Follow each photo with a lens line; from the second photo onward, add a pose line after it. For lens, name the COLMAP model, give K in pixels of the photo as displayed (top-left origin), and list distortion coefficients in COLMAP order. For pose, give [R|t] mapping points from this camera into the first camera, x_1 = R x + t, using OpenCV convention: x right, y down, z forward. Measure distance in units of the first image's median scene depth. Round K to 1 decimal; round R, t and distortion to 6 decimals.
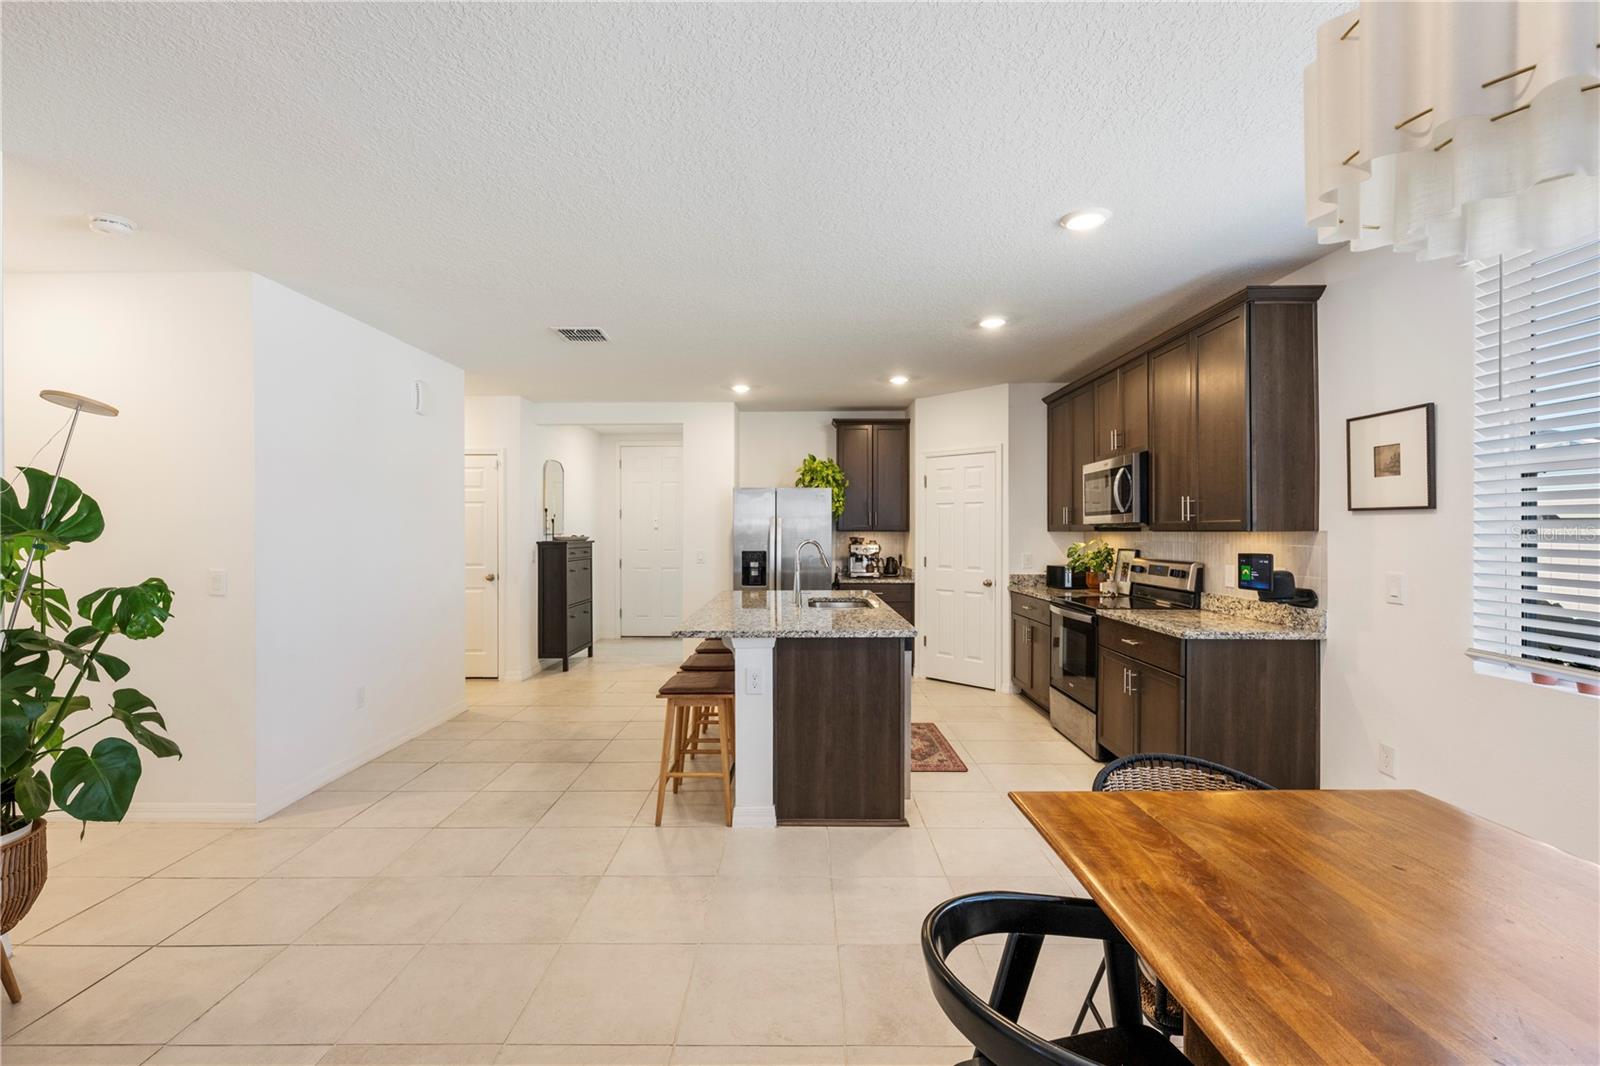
lens RADIAL K [[695.4, 0, 800.0], [0, 695.4, 533.0], [0, 0, 1]] dist [-0.000311, -0.000079]
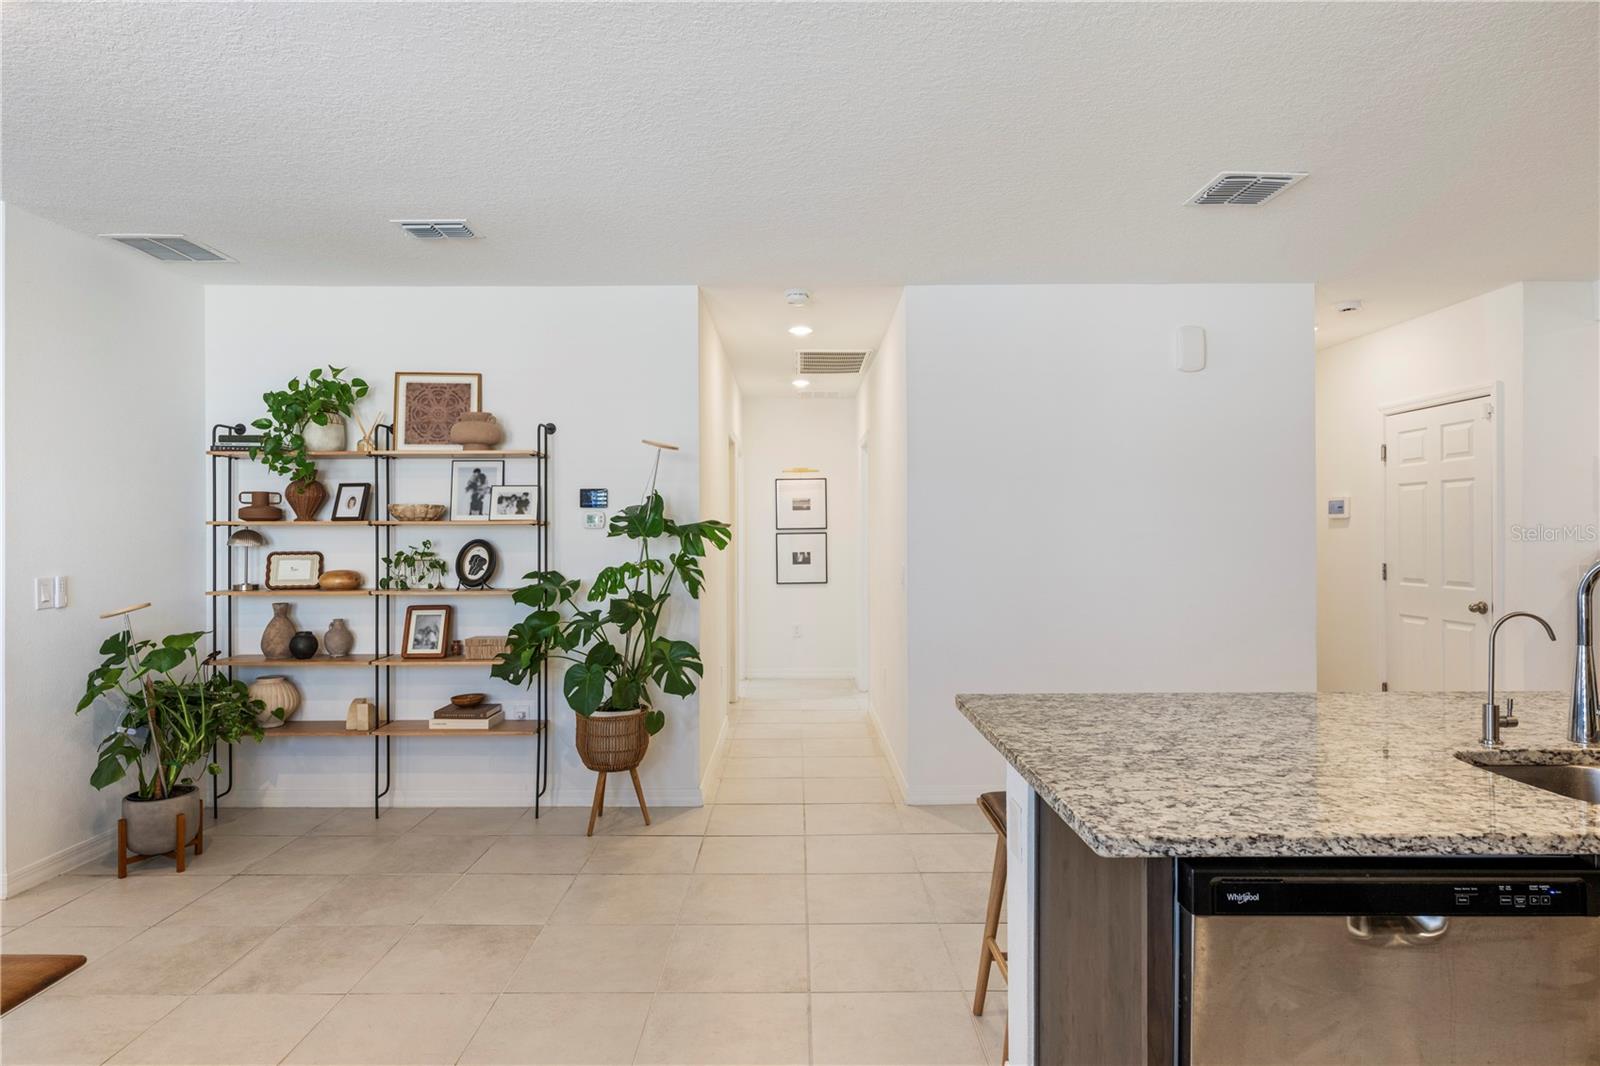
lens RADIAL K [[870.7, 0, 796.7], [0, 870.7, 535.1], [0, 0, 1]] dist [-0.000699, 0.000369]
pose [[0.008516, 0.004466, -0.999954, 0.361806], [0.000286, 0.999990, 0.004469, 0.000025], [0.999964, -0.000324, 0.008514, 0.548431]]
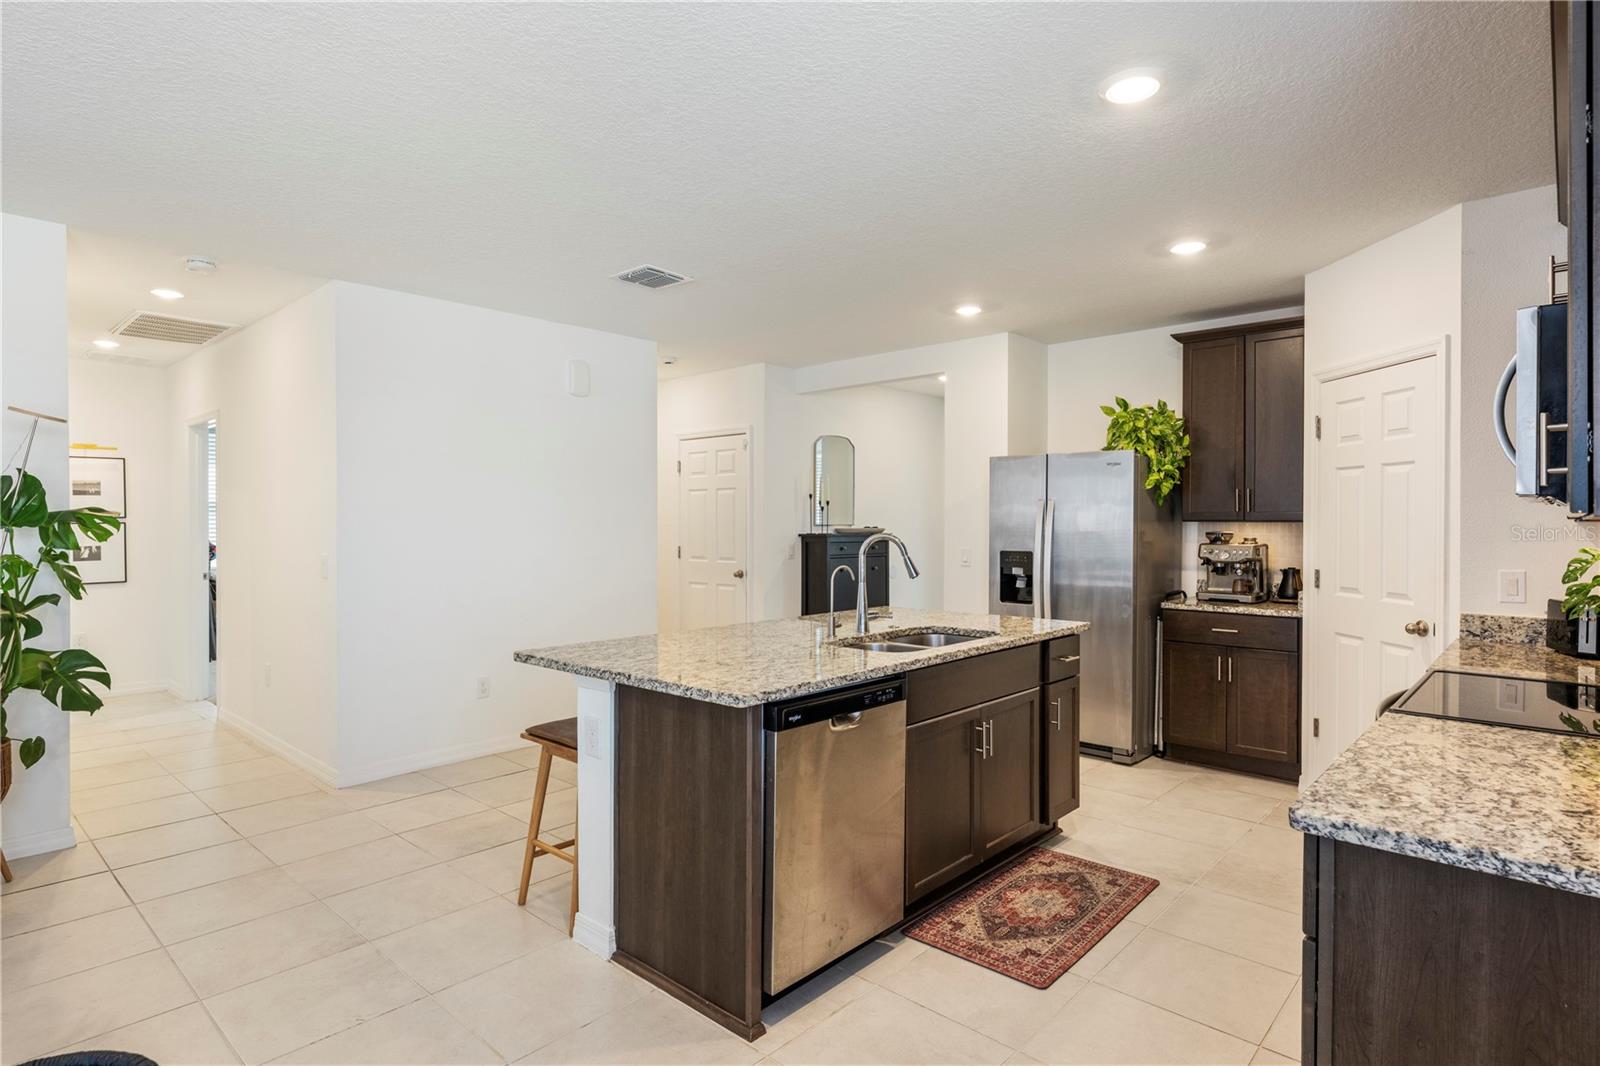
lens RADIAL K [[842.5, 0, 800.0], [0, 842.5, 533.0], [0, 0, 1]] dist [-0.003819, -0.000546]
pose [[0.743153, 0.009746, -0.669051, 0.417498], [-0.003672, 0.999938, 0.010487, 0.001353], [0.669112, -0.005337, 0.743143, 0.341009]]
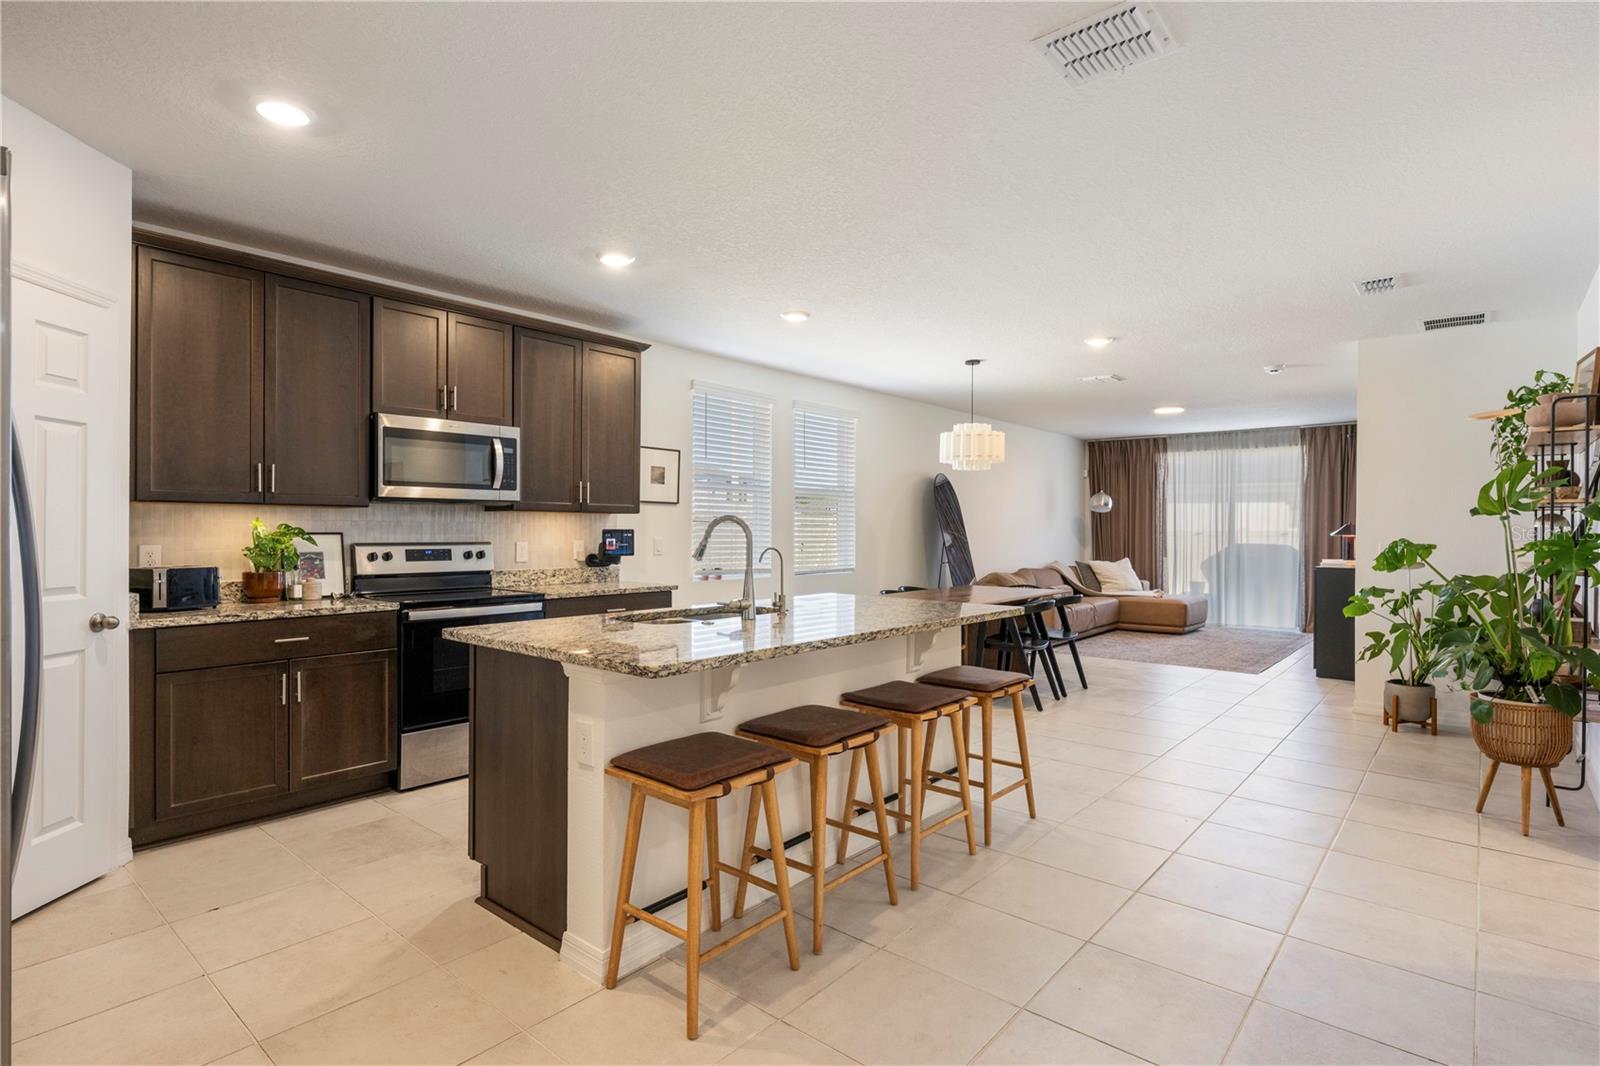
lens RADIAL K [[802.6, 0, 797.6], [0, 802.6, 530.0], [0, 0, 1]] dist [-0.001281, -0.000707]
pose [[-0.761997, -0.002554, 0.647576, -0.436791], [-0.002460, 0.999996, 0.001049, 0.019055], [-0.647576, -0.000793, -0.762000, 1.337727]]
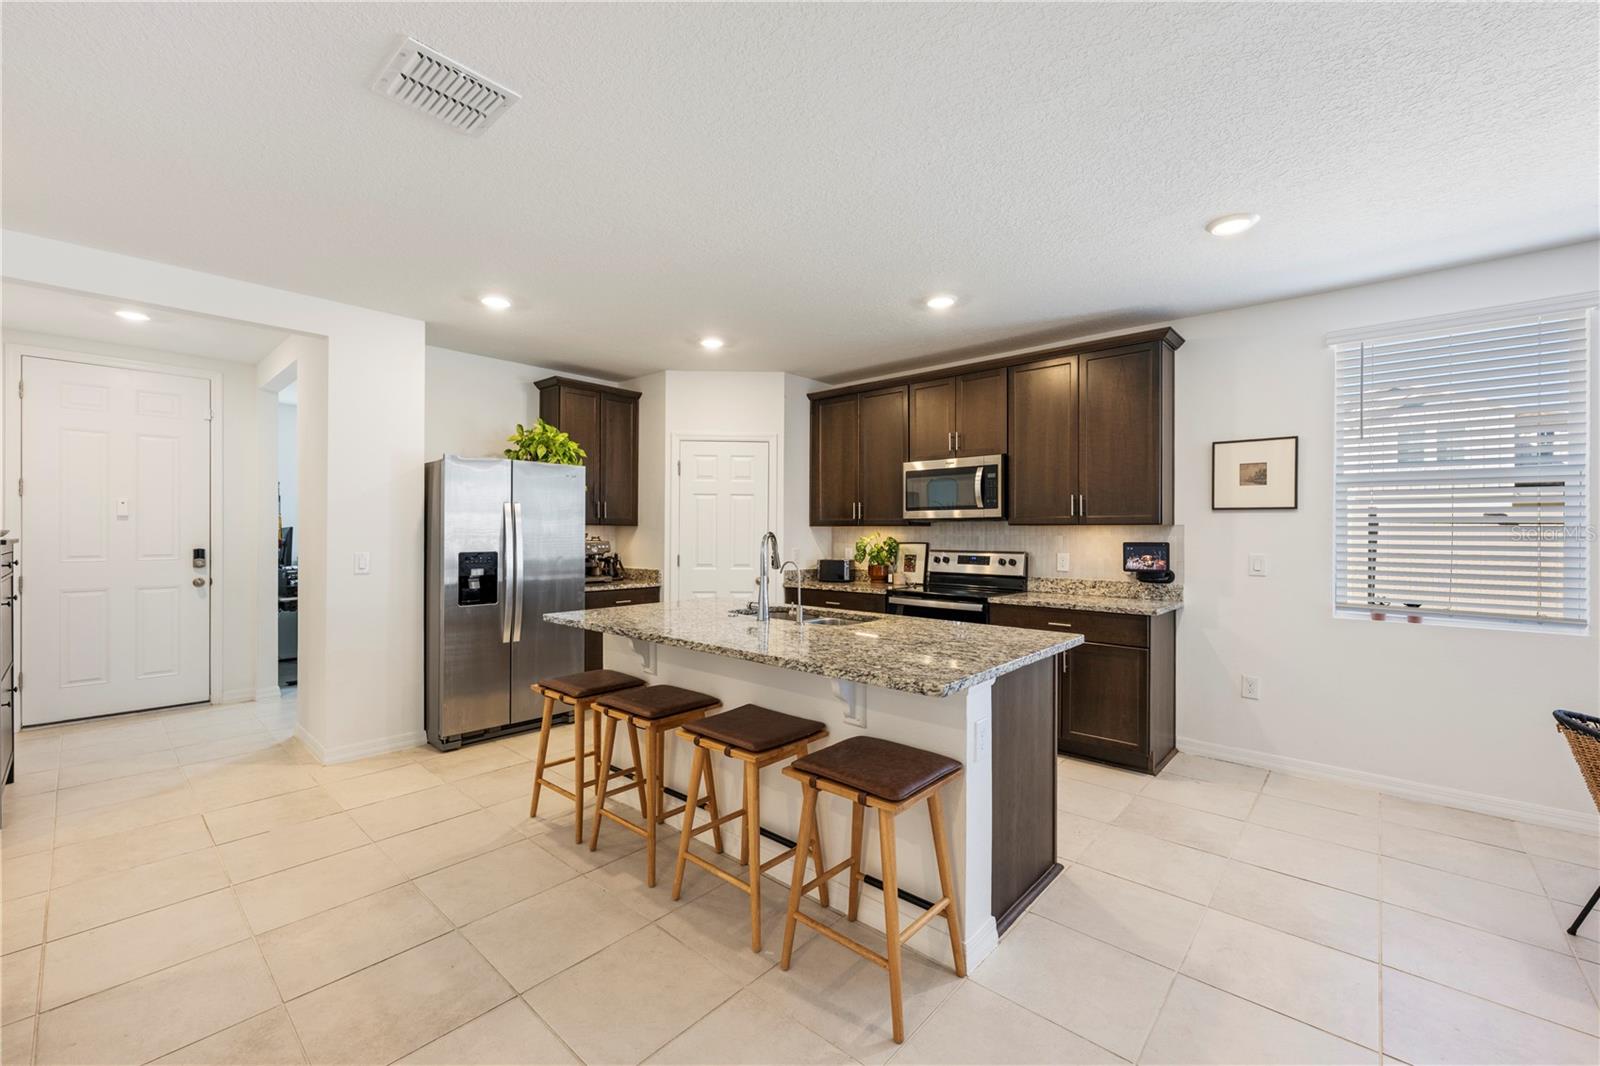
lens RADIAL K [[641.8, 0, 800.0], [0, 641.8, 533.0], [0, 0, 1]] dist [0.001206, 0.000015]
pose [[0.663038, 0.002326, 0.748582, -0.420214], [-0.002017, 0.999997, -0.001321, 0.010315], [-0.748583, -0.000635, 0.663040, 0.472097]]
